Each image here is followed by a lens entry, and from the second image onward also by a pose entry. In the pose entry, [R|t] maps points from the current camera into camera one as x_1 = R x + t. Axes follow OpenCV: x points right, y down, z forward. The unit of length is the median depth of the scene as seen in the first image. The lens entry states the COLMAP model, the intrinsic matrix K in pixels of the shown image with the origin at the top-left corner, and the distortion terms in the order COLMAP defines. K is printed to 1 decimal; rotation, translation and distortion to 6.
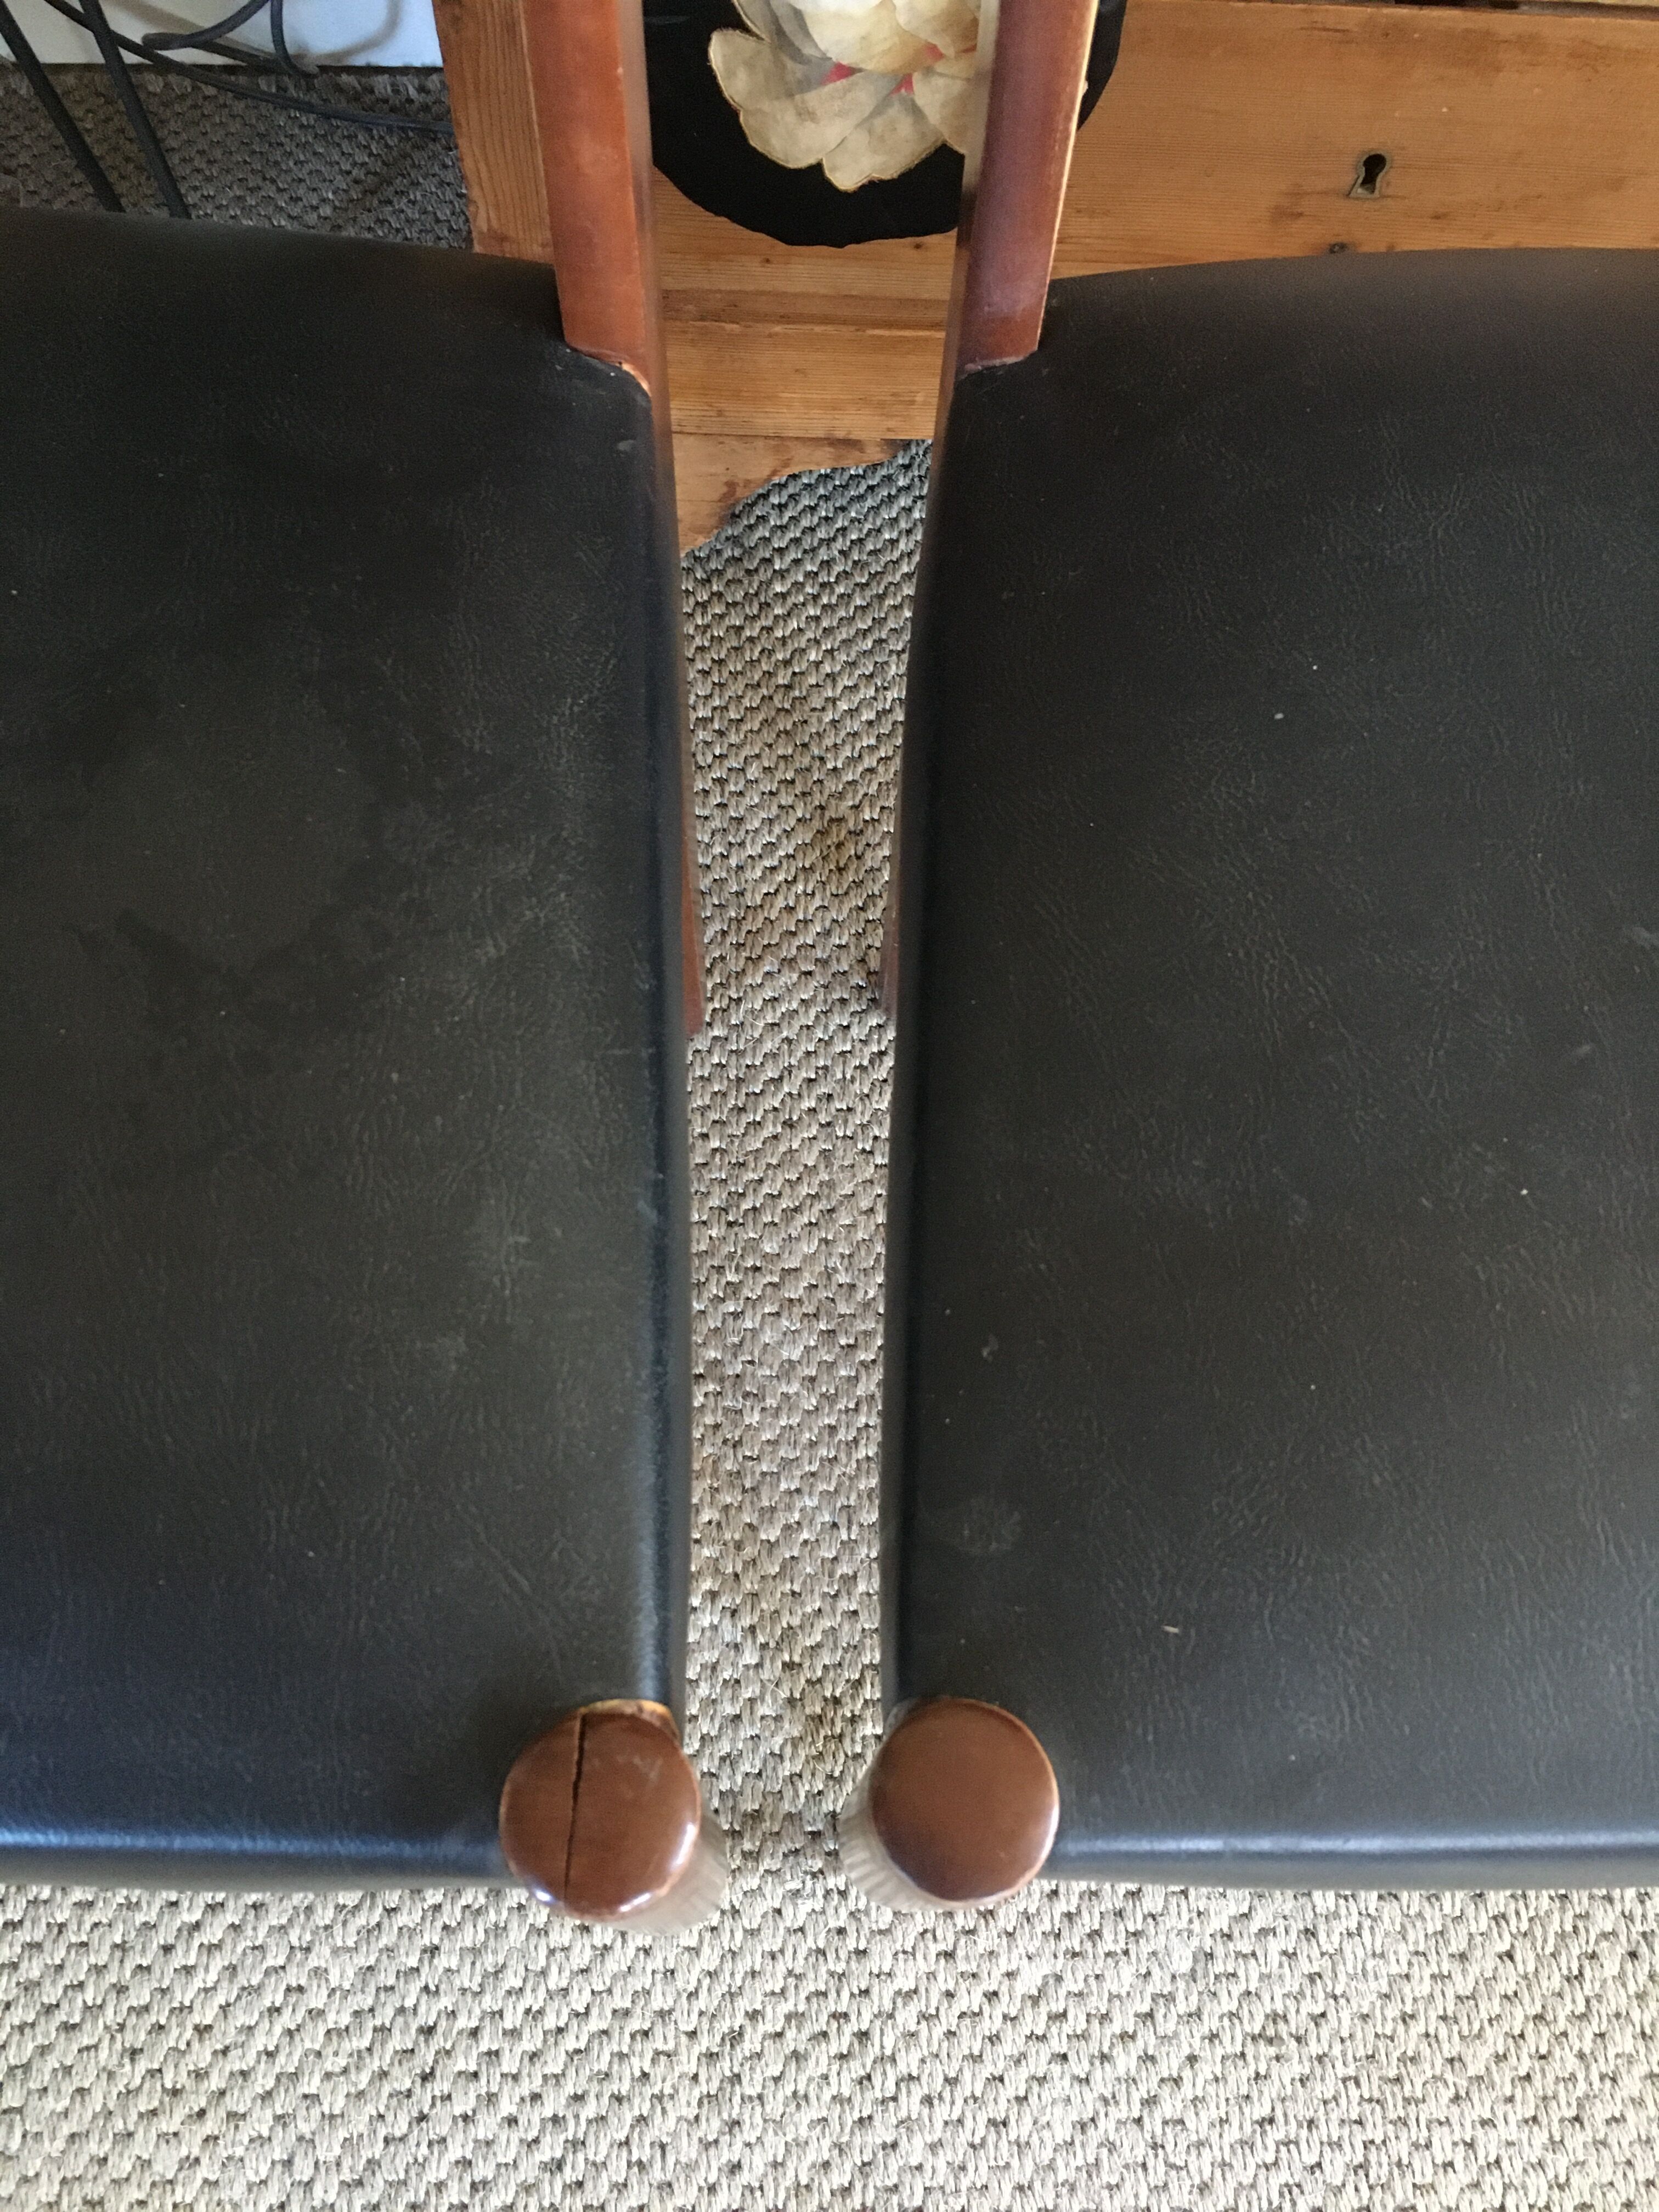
lens RADIAL K [[1889.5, 0, 835.2], [0, 1889.5, 1100.9], [0, 0, 1]] dist [0.083667, -0.111856]
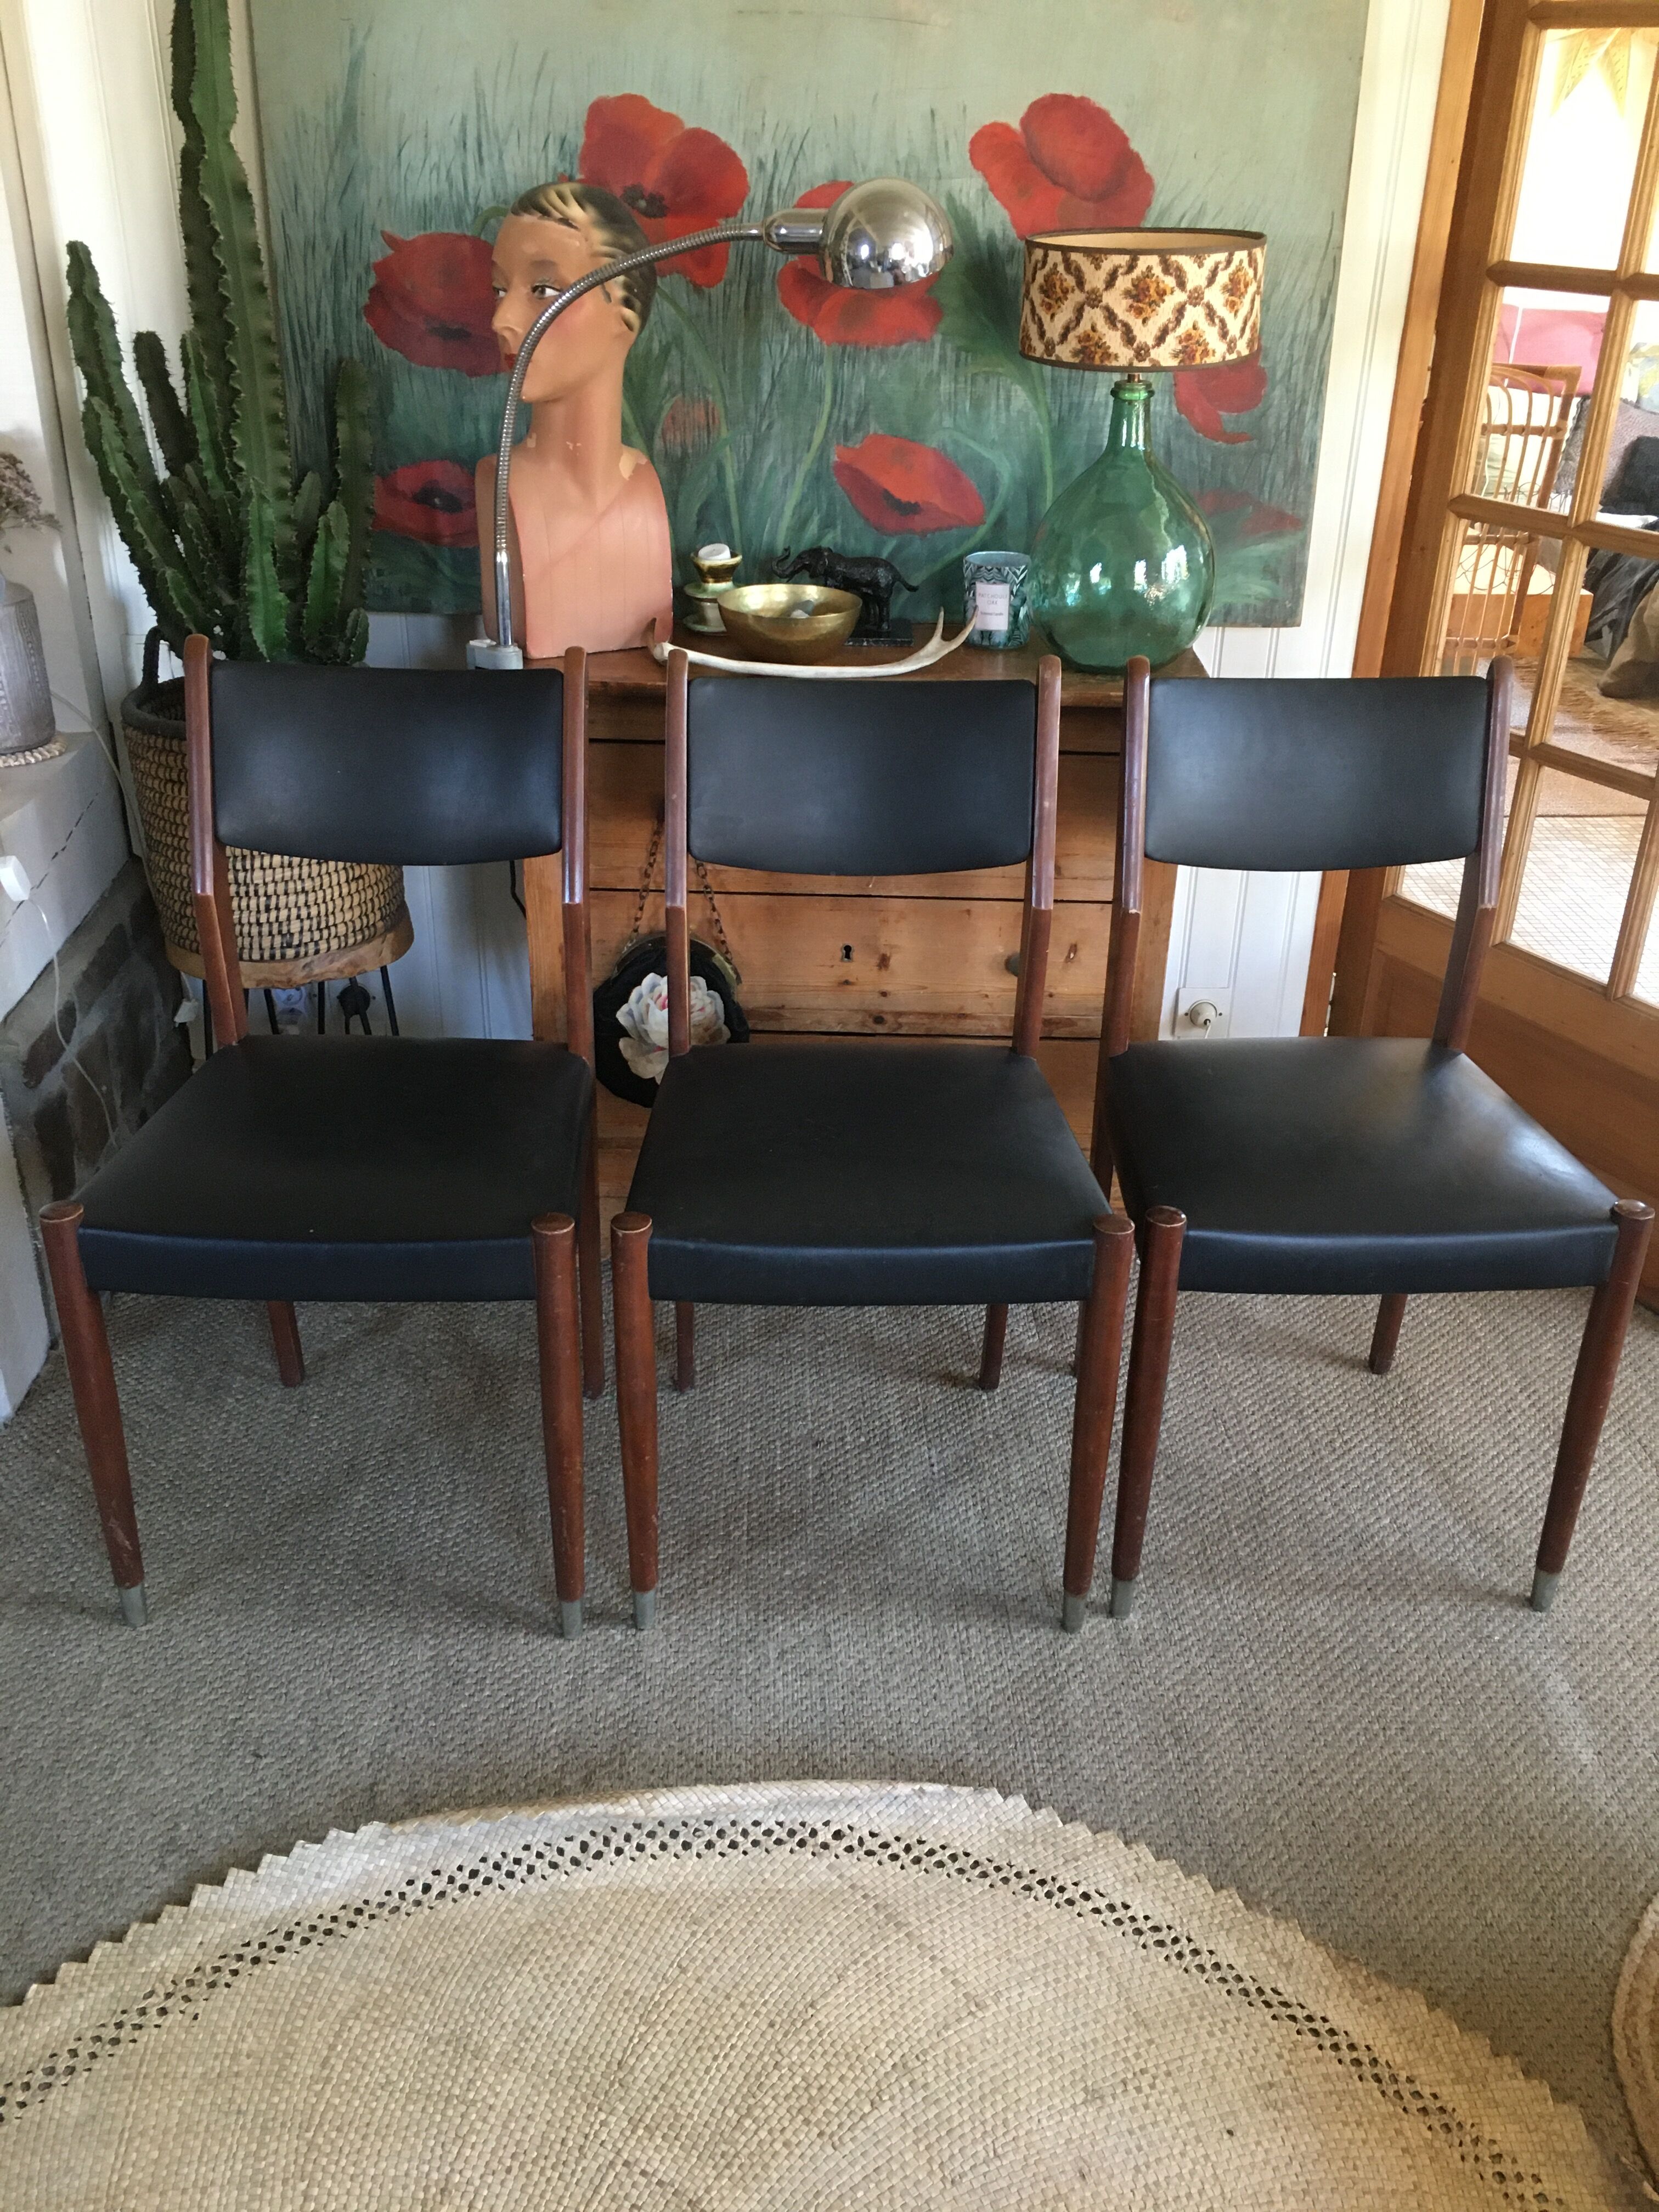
lens RADIAL K [[1889.5, 0, 836.9], [0, 1889.5, 1094.0], [0, 0, 1]] dist [0.083667, -0.111856]
pose [[0.999857, -0.012134, 0.011783, 0.245294], [0.016868, 0.766605, -0.641897, 1.467322], [-0.001245, 0.642004, 0.766700, -1.300625]]
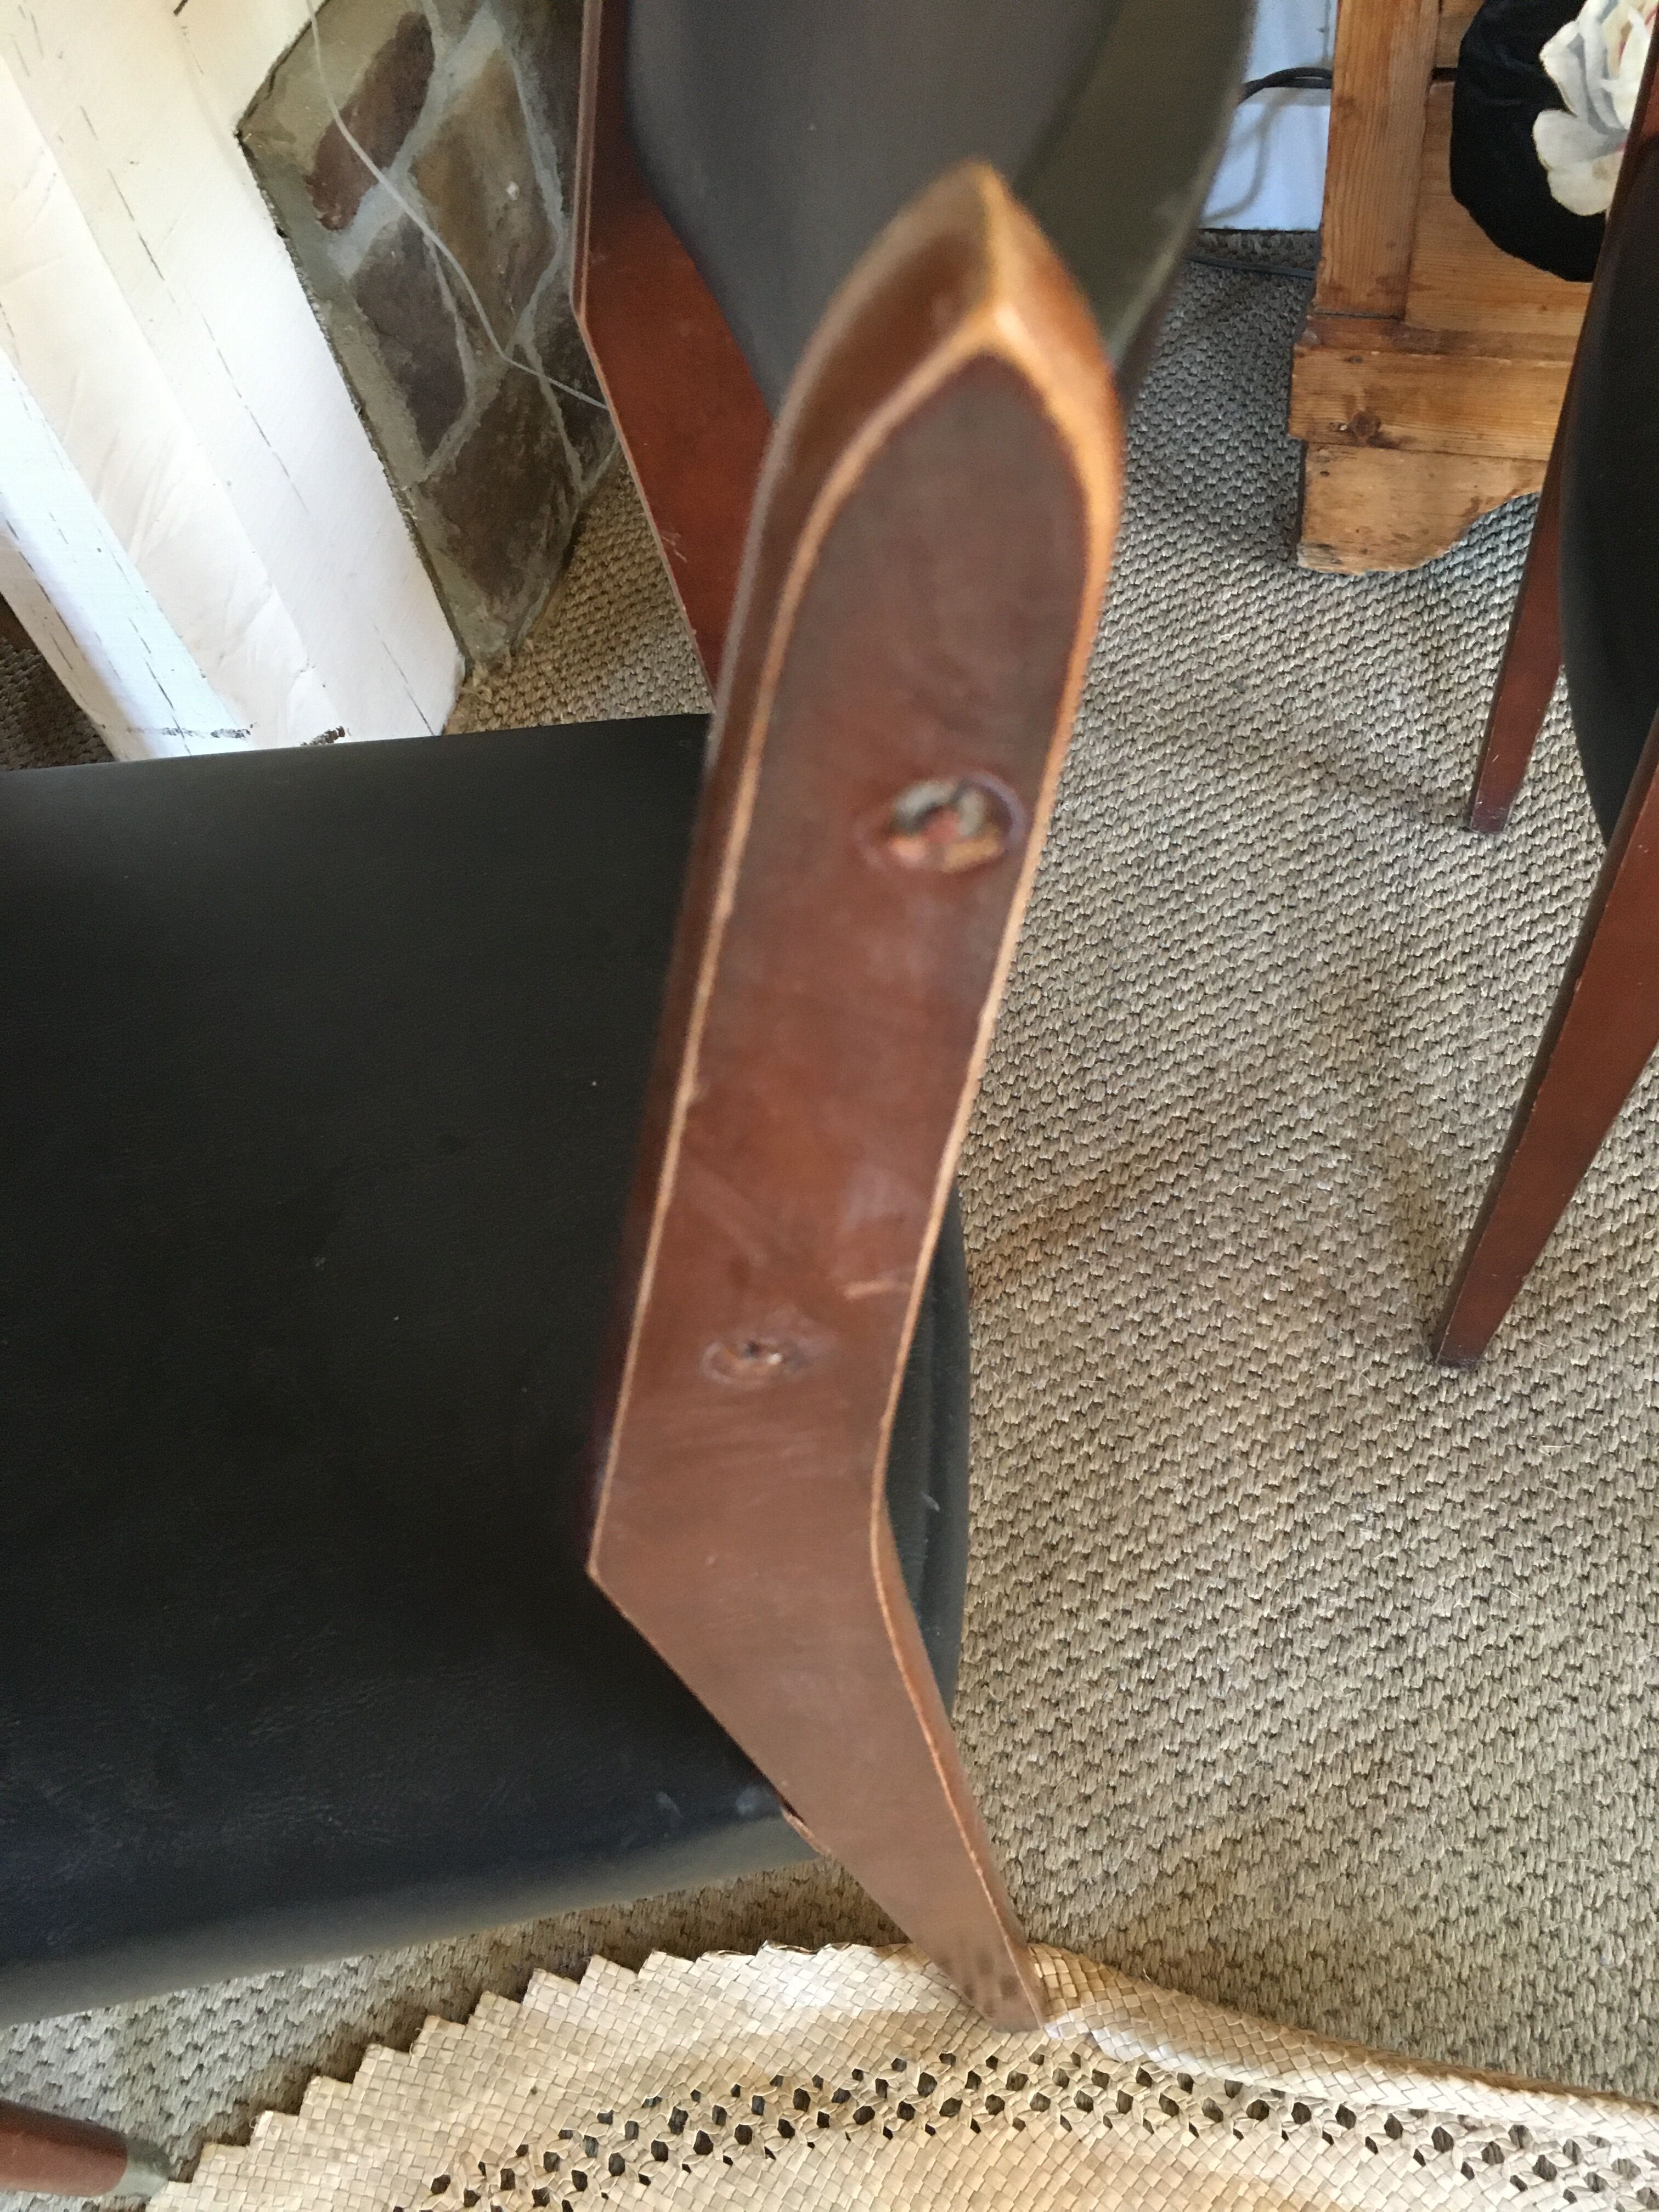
lens RADIAL K [[1889.5, 0, 841.2], [0, 1889.5, 1101.7], [0, 0, 1]] dist [0.083667, -0.111856]
pose [[0.940611, 0.157548, -0.300714, -0.008375], [-0.201414, 0.972035, -0.120746, 0.374383], [0.273281, 0.174143, 0.946040, -0.297922]]
